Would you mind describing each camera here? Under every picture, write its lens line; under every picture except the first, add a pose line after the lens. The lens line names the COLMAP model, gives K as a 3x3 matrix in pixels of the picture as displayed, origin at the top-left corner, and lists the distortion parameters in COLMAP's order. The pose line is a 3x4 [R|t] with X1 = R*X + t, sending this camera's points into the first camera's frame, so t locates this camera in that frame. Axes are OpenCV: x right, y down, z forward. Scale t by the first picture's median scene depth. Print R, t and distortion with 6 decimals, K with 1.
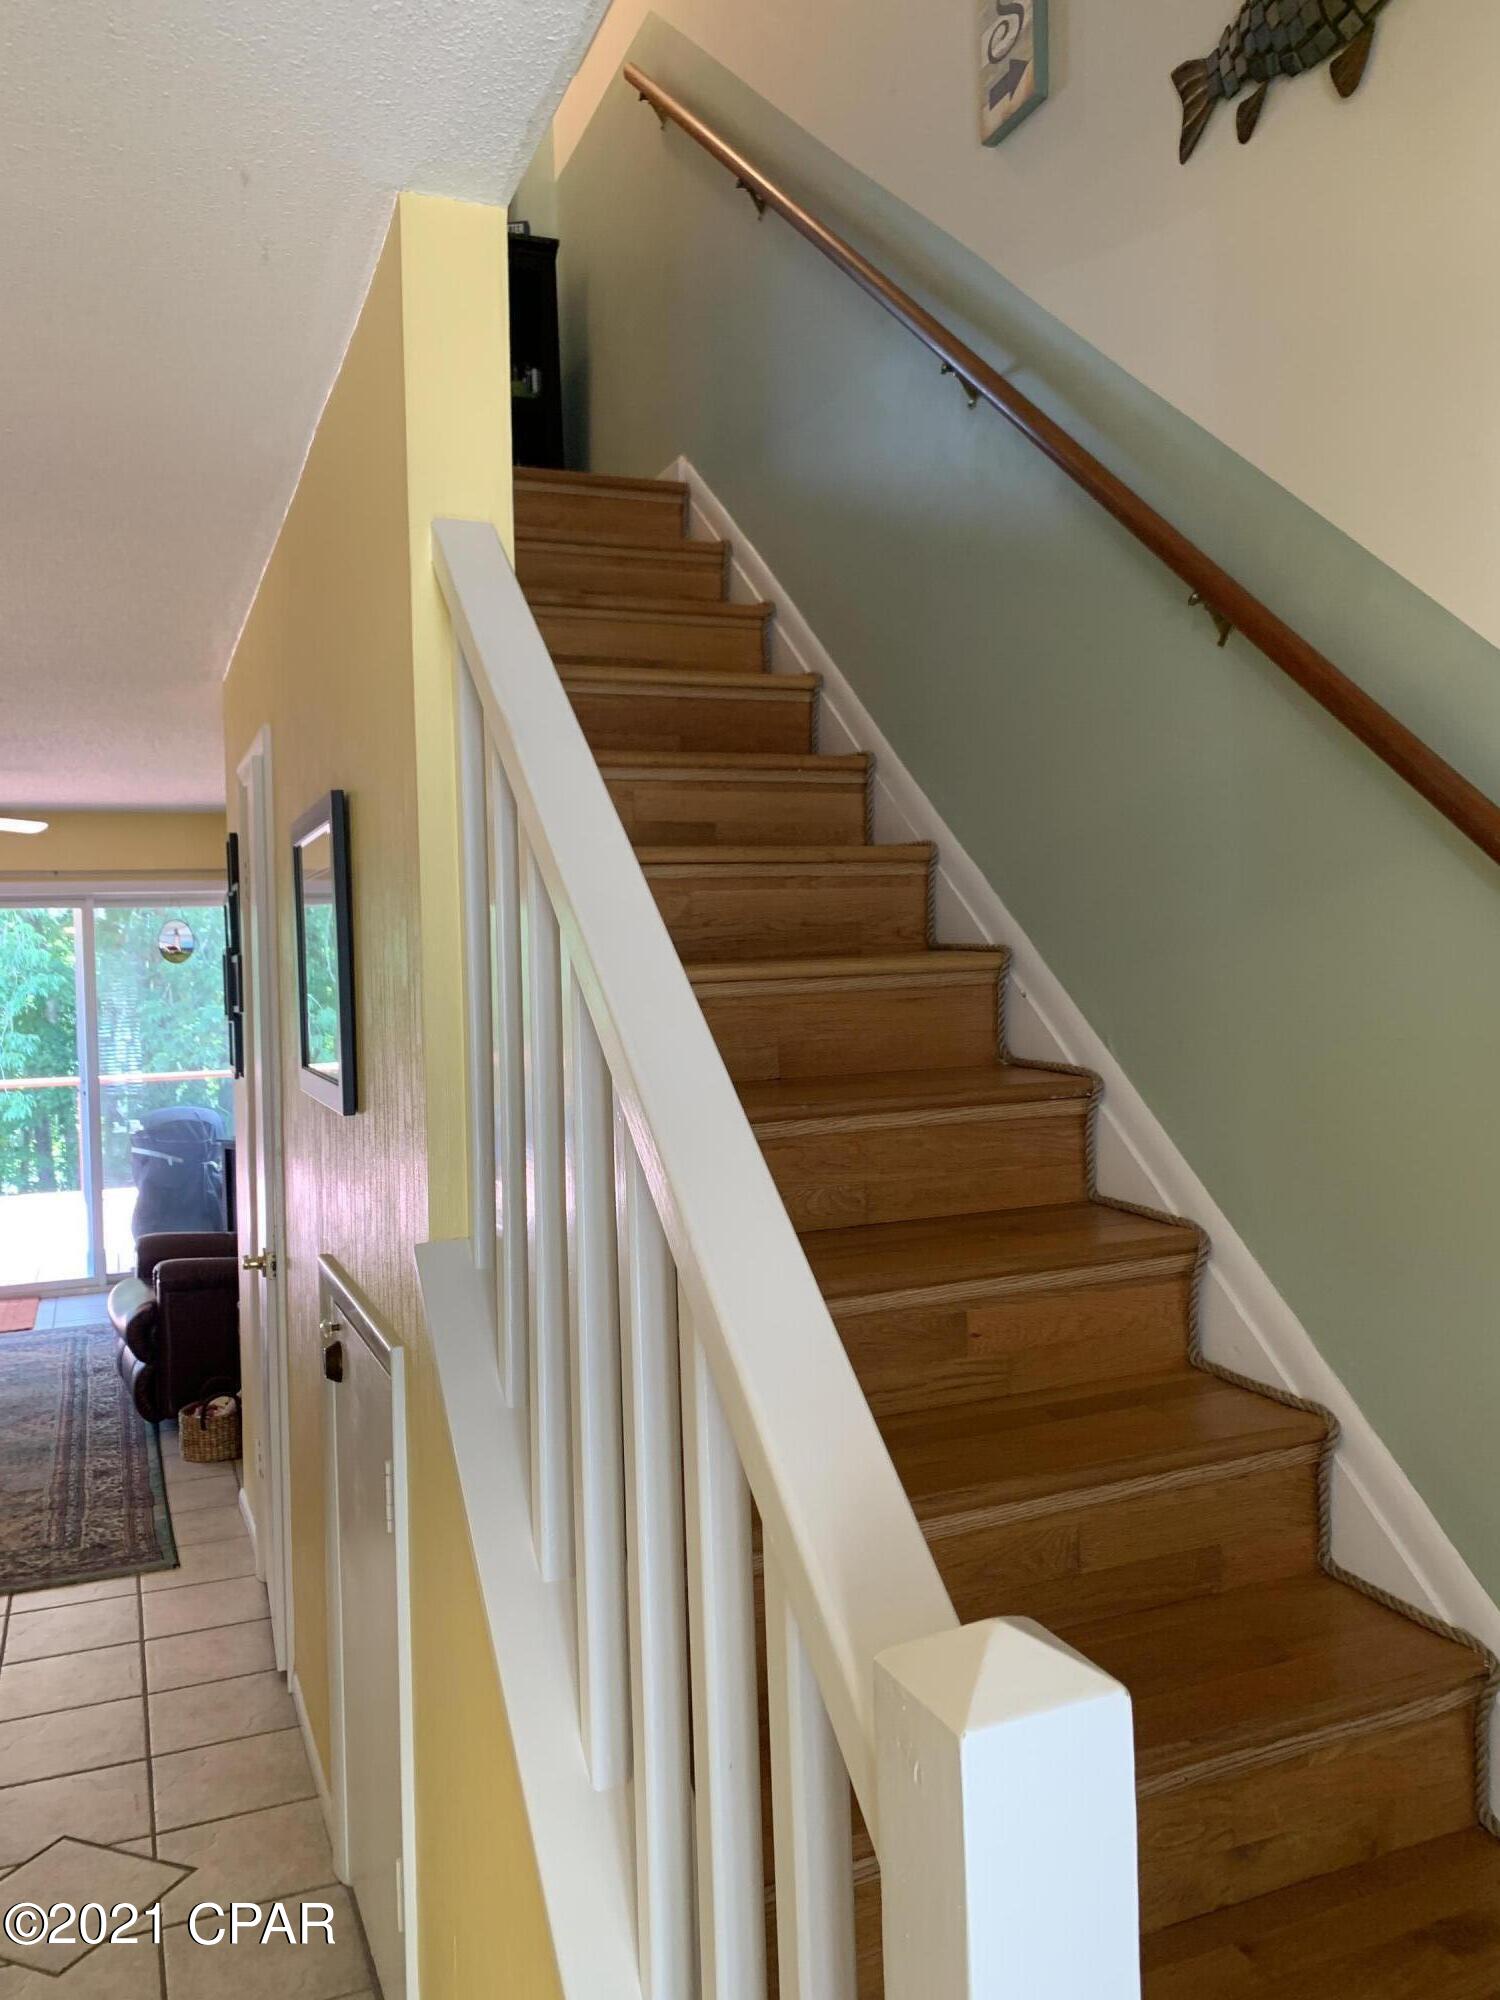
lens RADIAL K [[1520.7, 0, 748.7], [0, 1520.7, 1005.3], [0, 0, 1]] dist [0.049566, -0.074160]
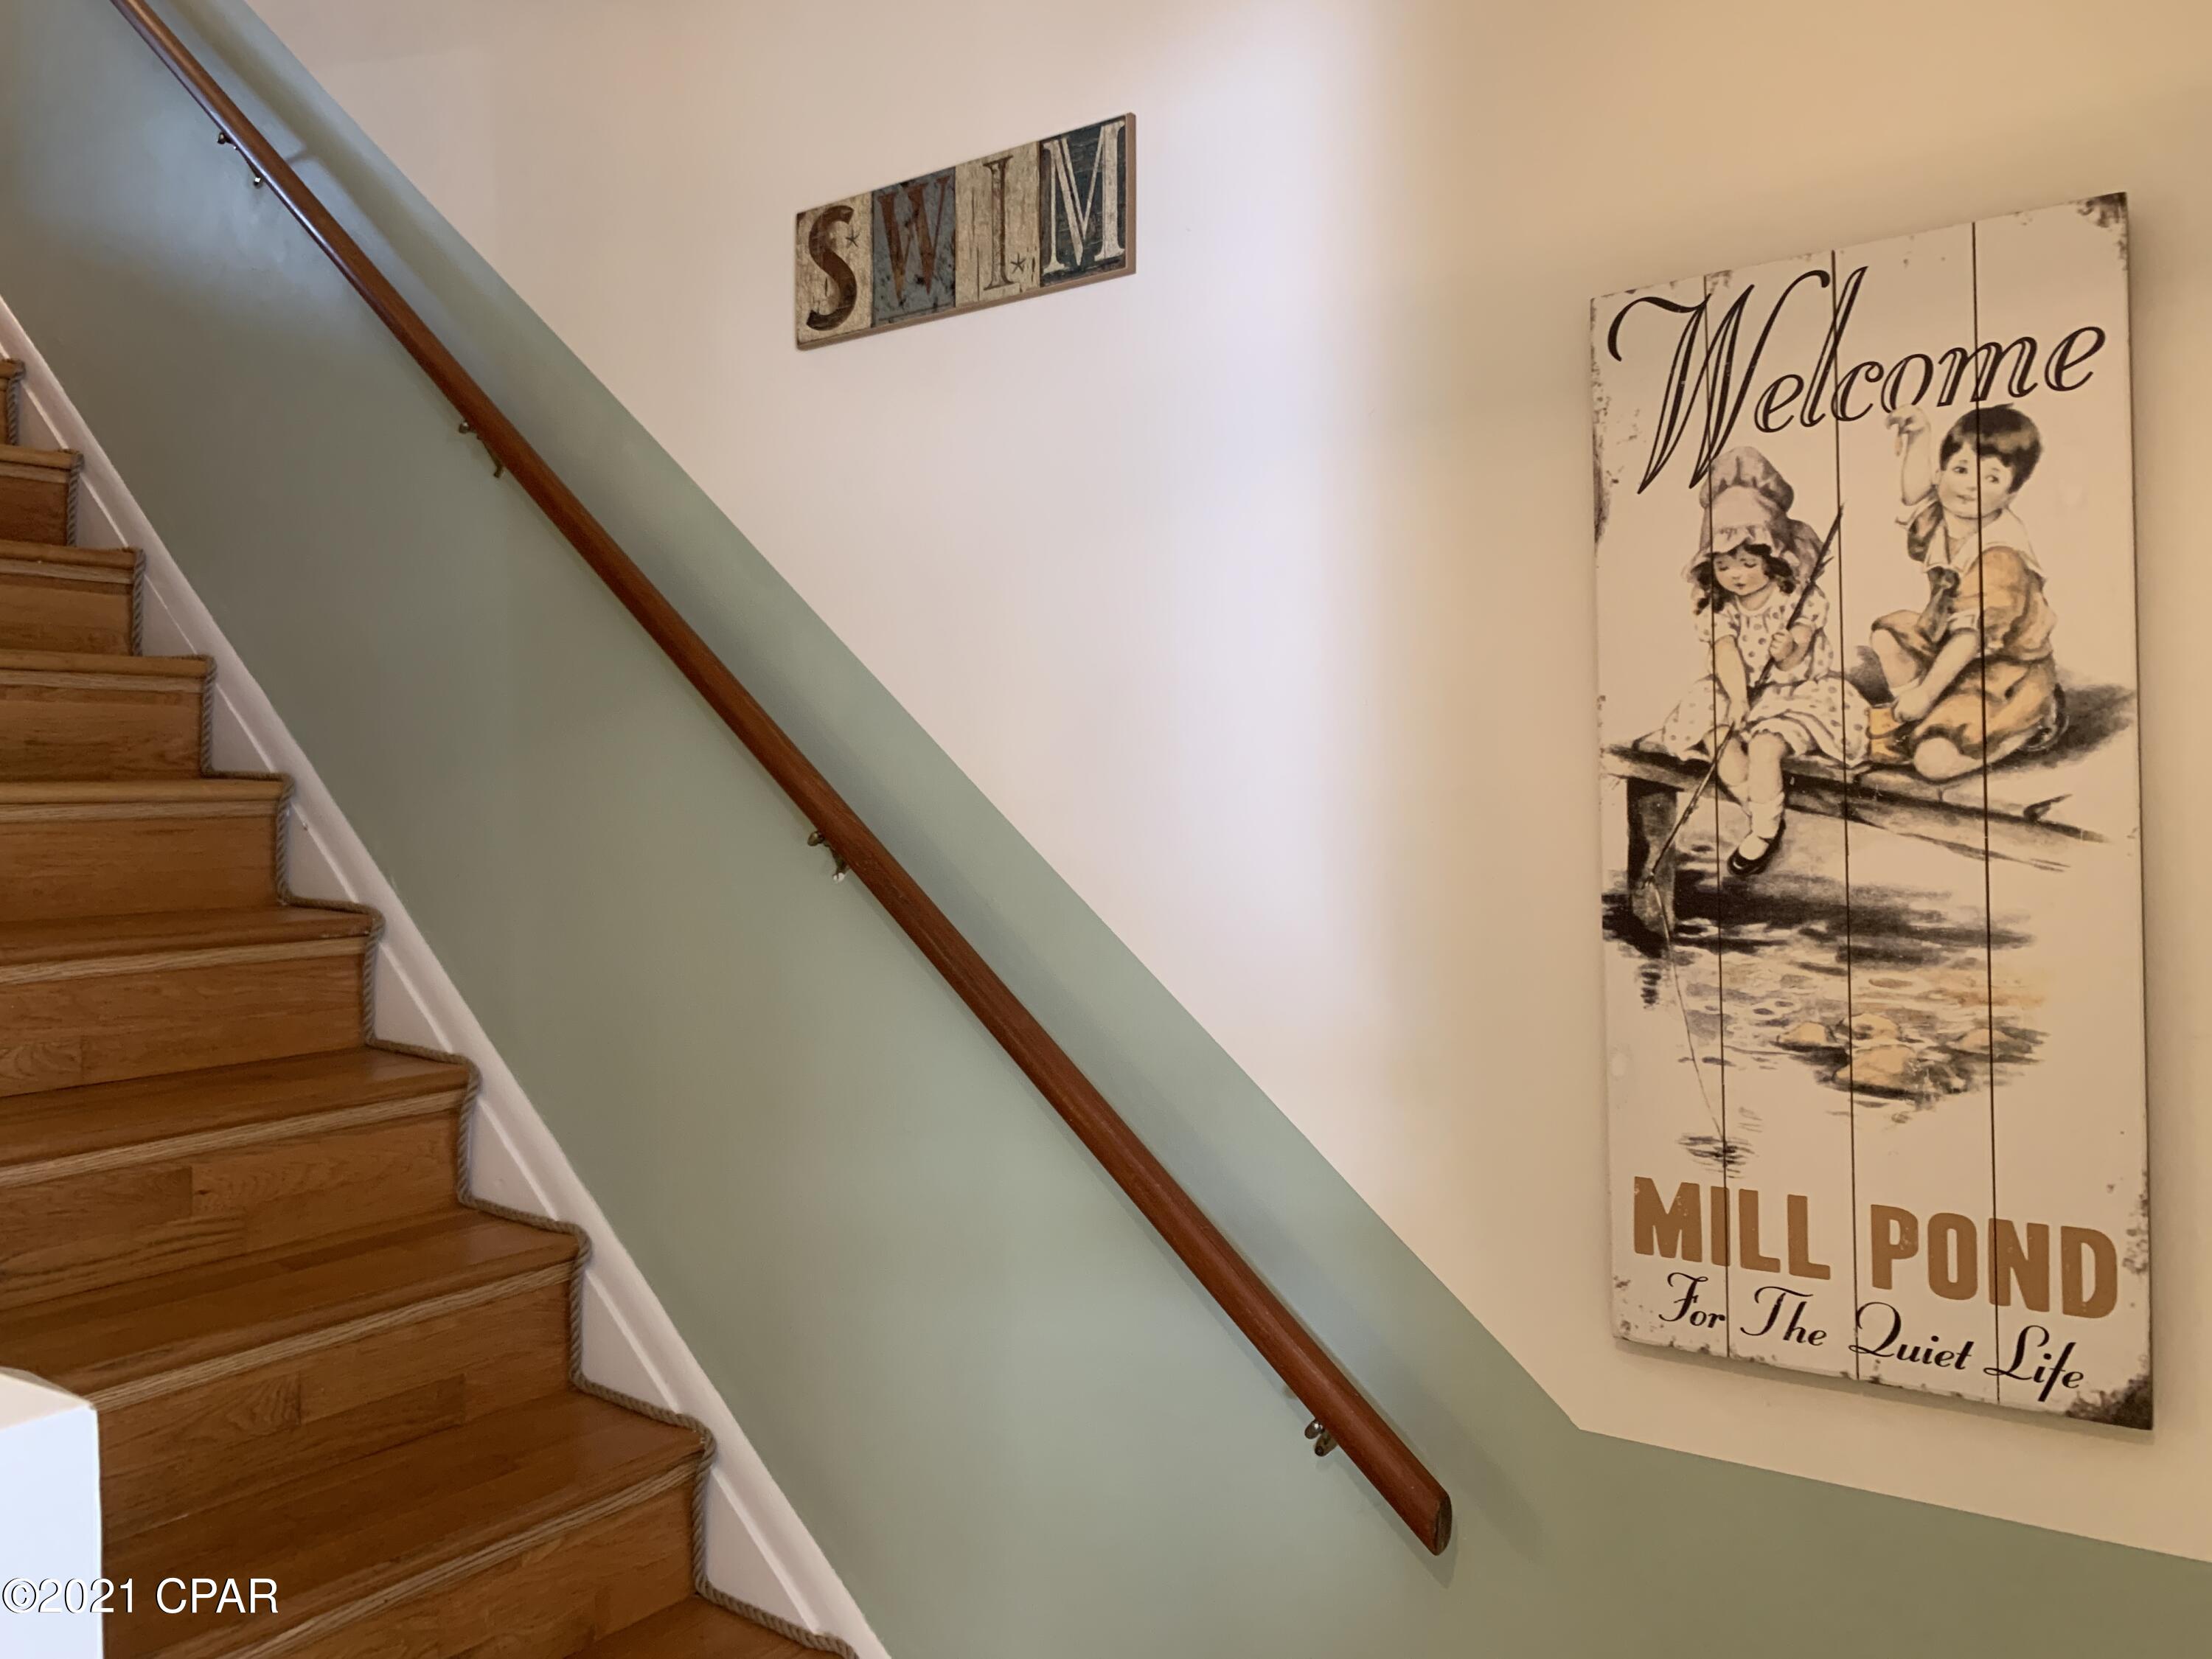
lens RADIAL K [[1681.9, 0, 1107.3], [0, 1681.9, 824.4], [0, 0, 1]] dist [0.049566, -0.074160]
pose [[0.859384, 0.014812, 0.511115, 0.089368], [-0.003882, 0.999741, -0.022445, 0.014655], [-0.511315, 0.017305, 0.859219, -0.158384]]
